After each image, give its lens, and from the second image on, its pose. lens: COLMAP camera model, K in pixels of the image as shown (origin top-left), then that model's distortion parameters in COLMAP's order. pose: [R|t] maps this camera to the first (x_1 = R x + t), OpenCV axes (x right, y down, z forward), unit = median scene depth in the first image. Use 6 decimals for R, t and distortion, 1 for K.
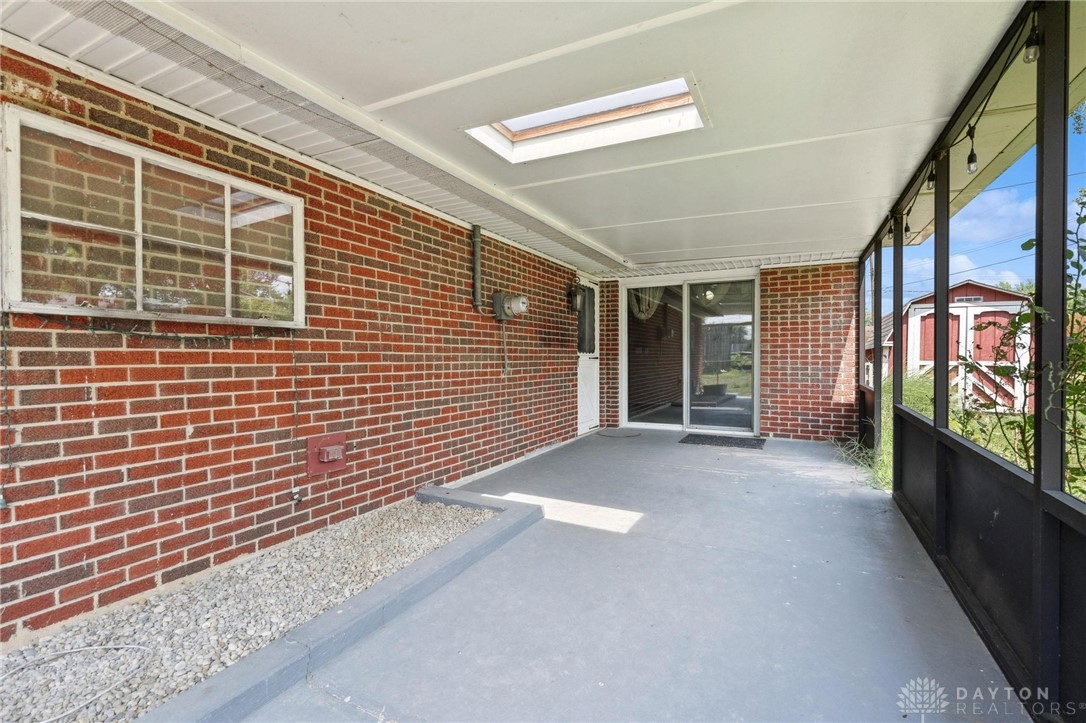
lens RADIAL K [[496.7, 0, 539.6], [0, 496.7, 360.6], [0, 0, 1]] dist [-0.001090, -0.000583]
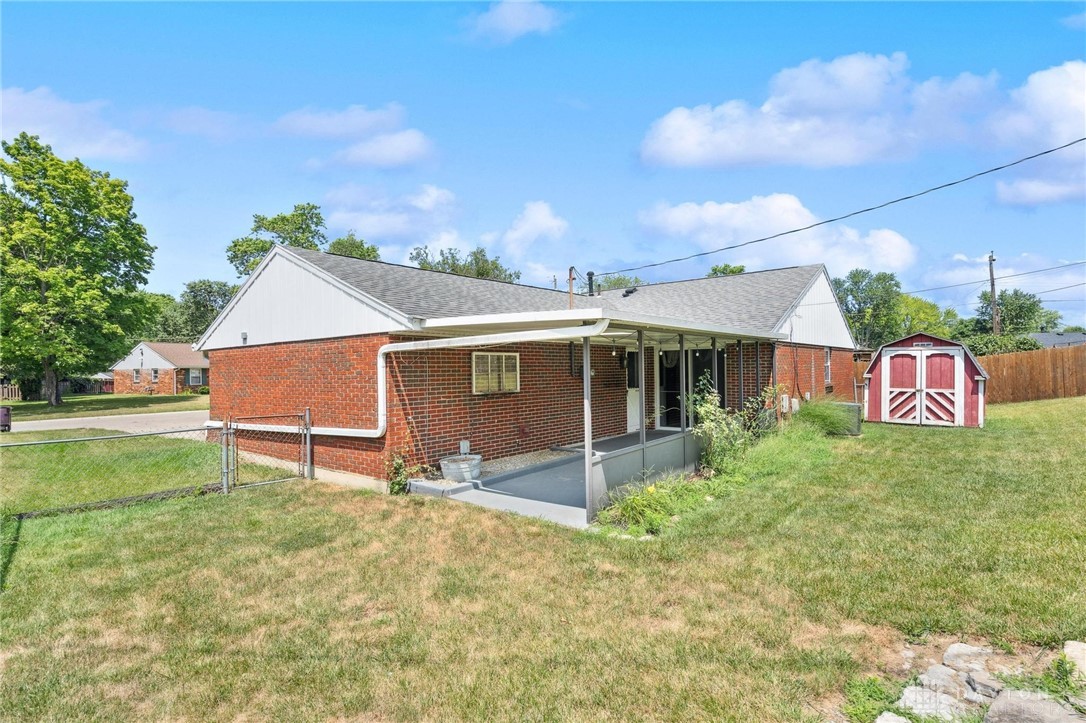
lens RADIAL K [[536.3, 0, 545.2], [0, 536.3, 364.3], [0, 0, 1]] dist [0.001031, 0.000027]
pose [[0.982082, -0.006053, -0.188355, 0.150931], [0.004512, 0.999953, -0.008606, -0.088325], [0.188398, 0.007601, 0.982063, -1.019307]]
